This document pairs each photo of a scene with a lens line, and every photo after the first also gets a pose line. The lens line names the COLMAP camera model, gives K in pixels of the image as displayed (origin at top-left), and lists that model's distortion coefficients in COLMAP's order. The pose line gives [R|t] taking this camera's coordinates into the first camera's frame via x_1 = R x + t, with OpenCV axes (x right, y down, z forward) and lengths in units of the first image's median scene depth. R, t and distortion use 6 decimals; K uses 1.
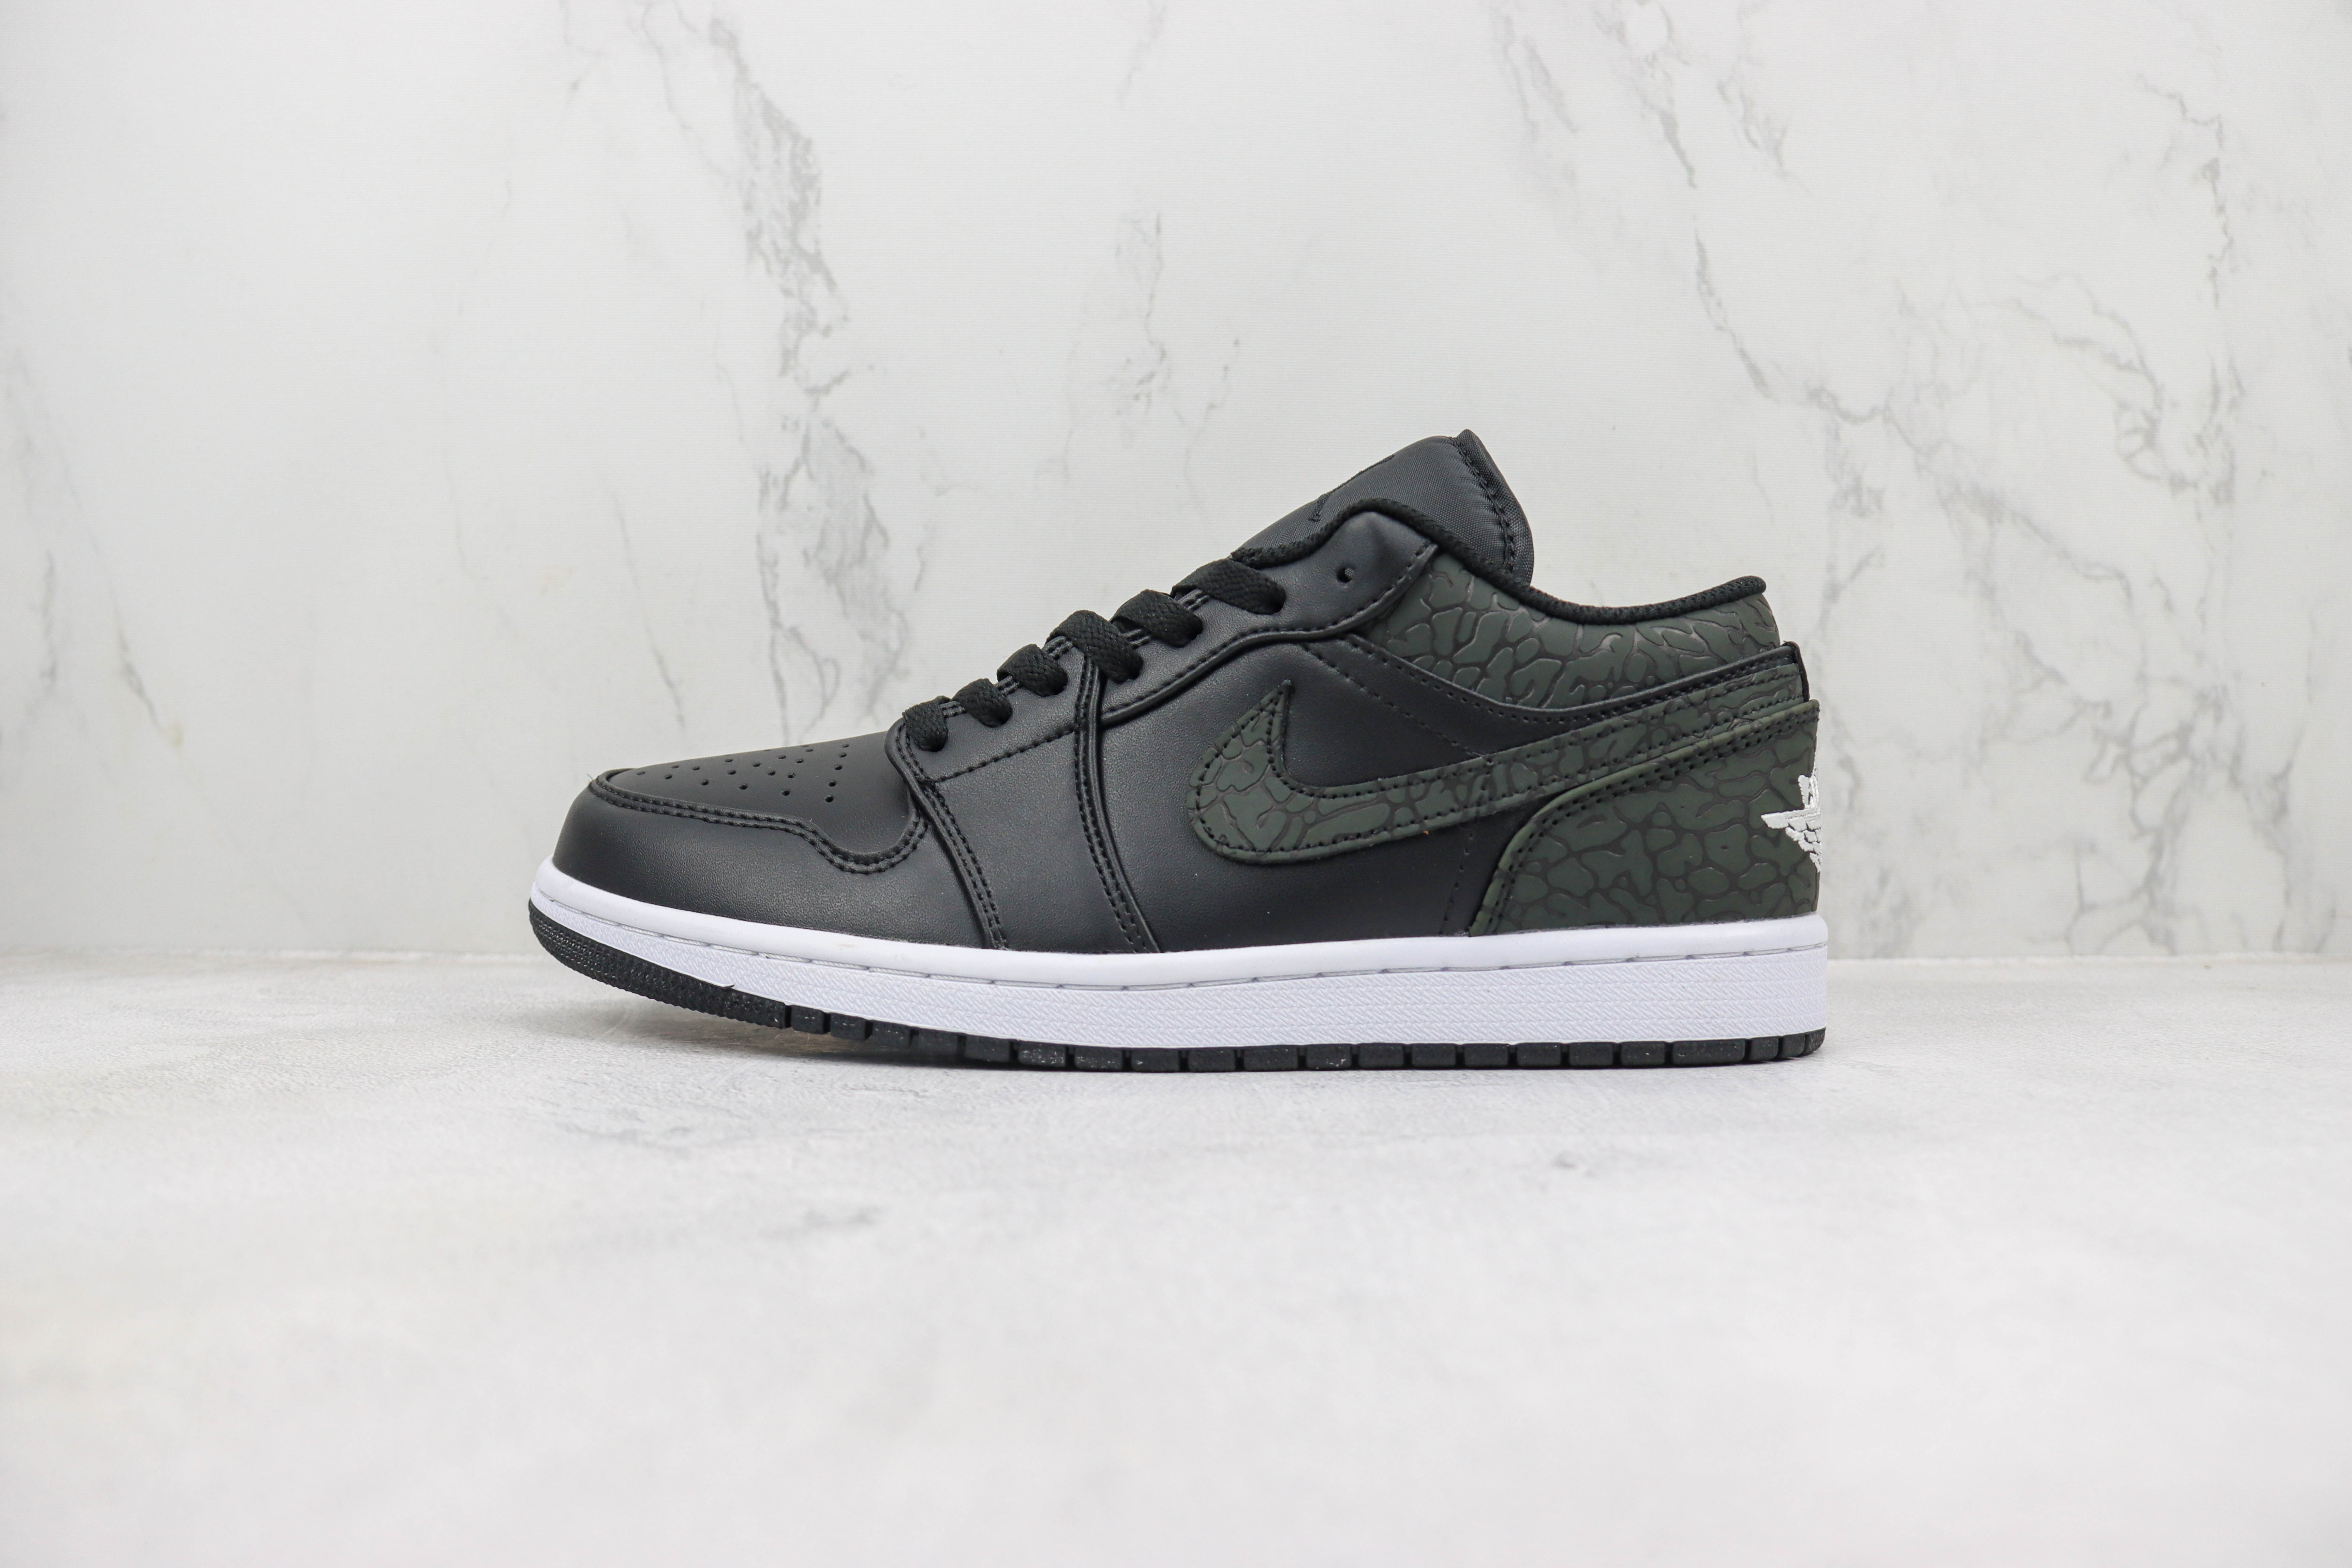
lens RADIAL K [[1972.9, 0, 1164.5], [0, 1972.9, 787.2], [0, 0, 1]] dist [-0.178275, 0.122376]
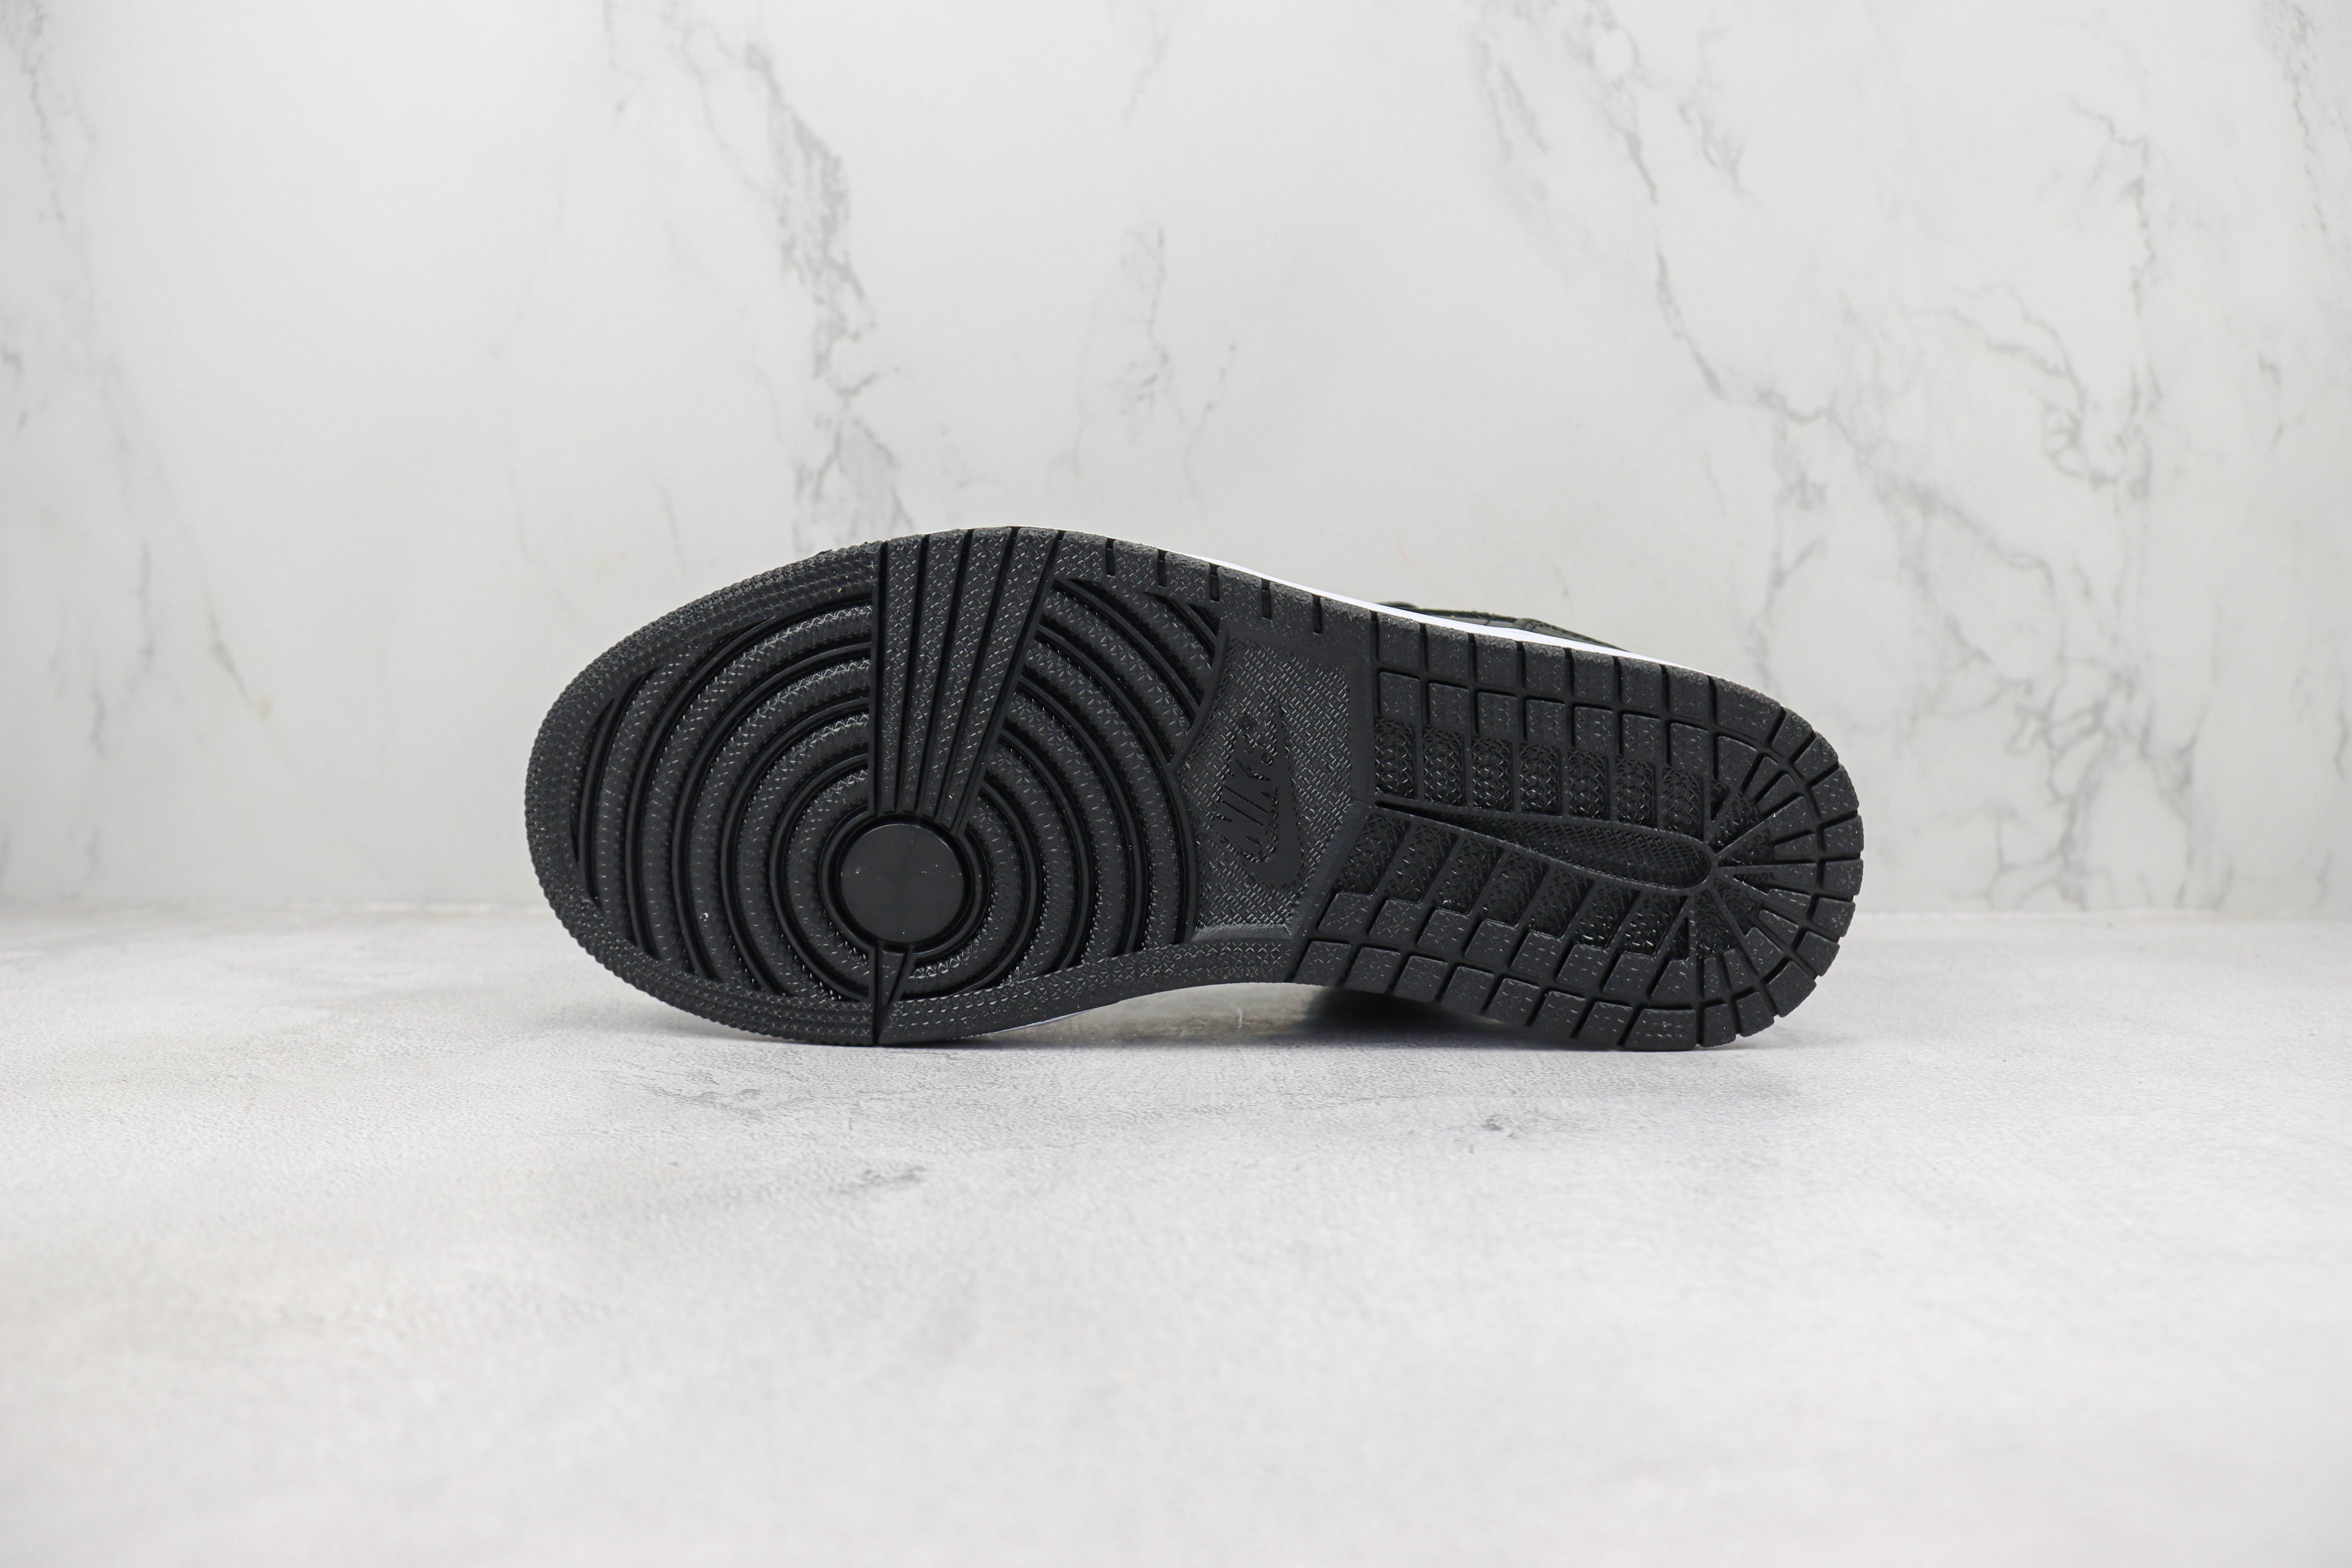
lens RADIAL K [[1972.9, 0, 1167.2], [0, 1972.9, 778.5], [0, 0, 1]] dist [-0.178275, 0.122376]
pose [[0.999990, 0.001288, -0.004385, 0.005638], [-0.001065, 0.998728, 0.050412, -0.043555], [0.004445, -0.050407, 0.998719, -0.102361]]
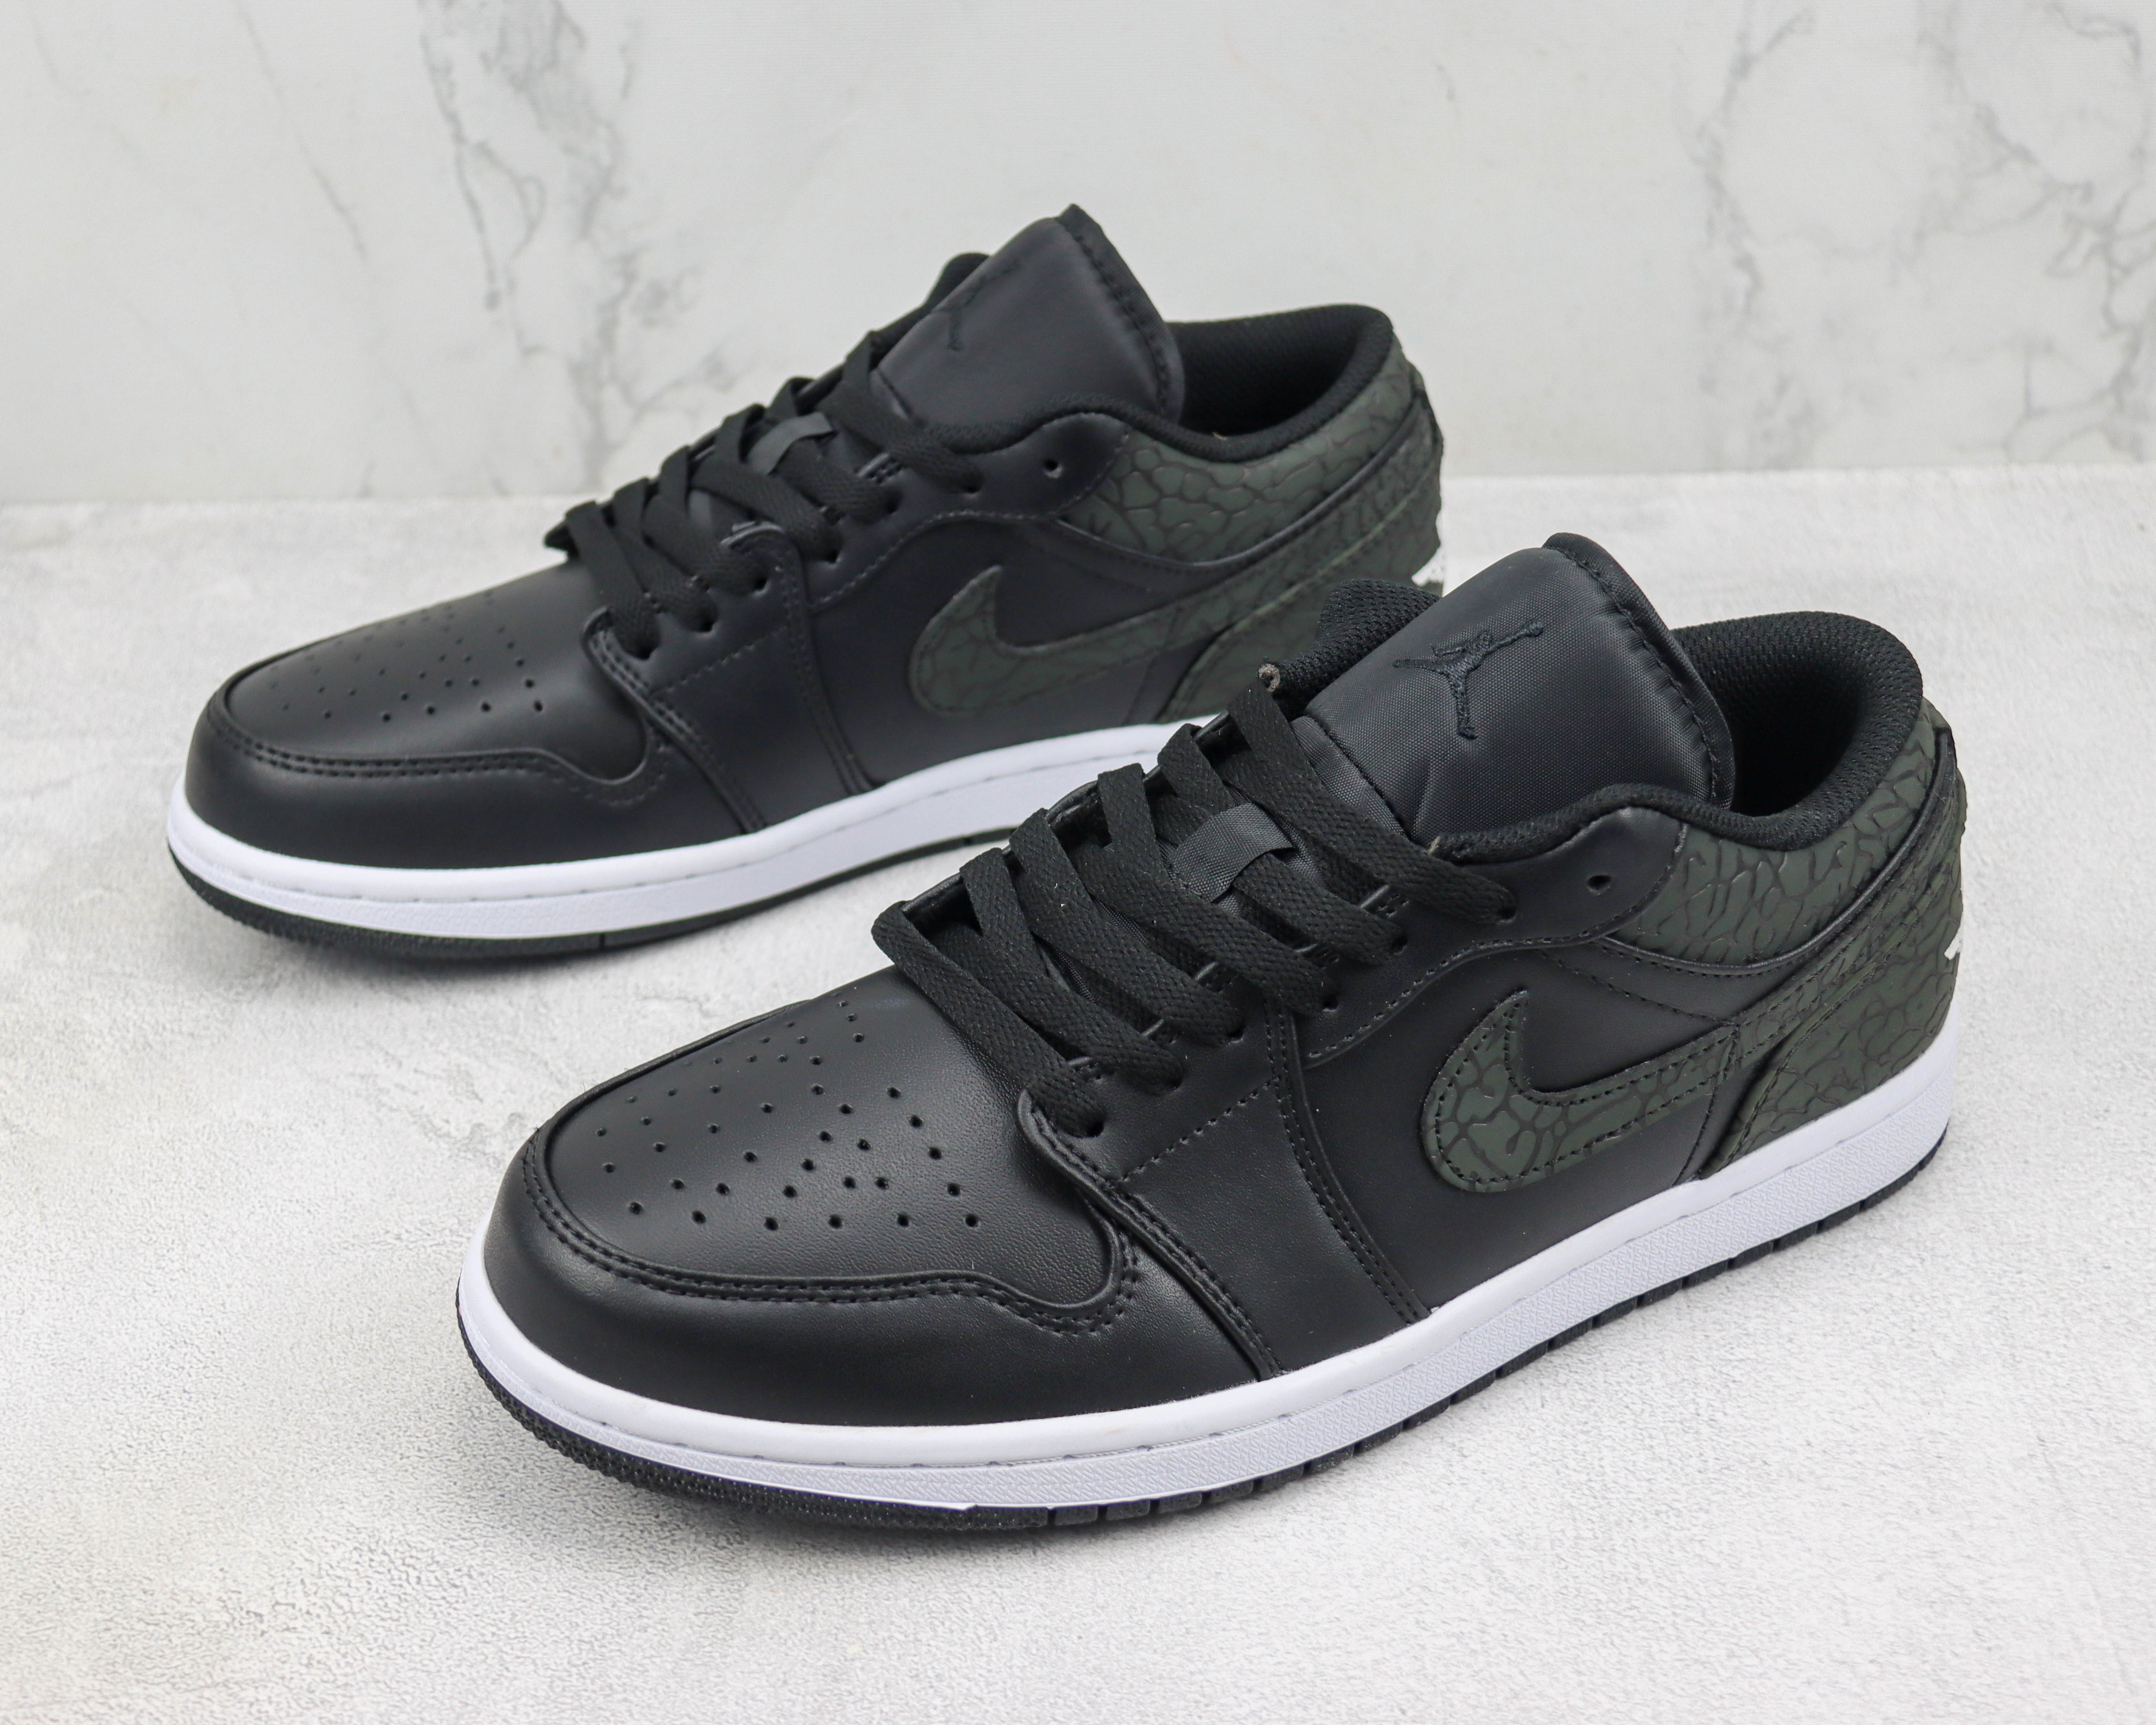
lens RADIAL K [[3687.6, 0, 1033.2], [0, 3687.6, 806.8], [0, 0, 1]] dist [0.135750, 0.000000]
pose [[0.998954, -0.030042, -0.034460, 0.093376], [0.043769, 0.846146, 0.531150, -0.687096], [0.013201, -0.532103, 0.846577, -0.498327]]
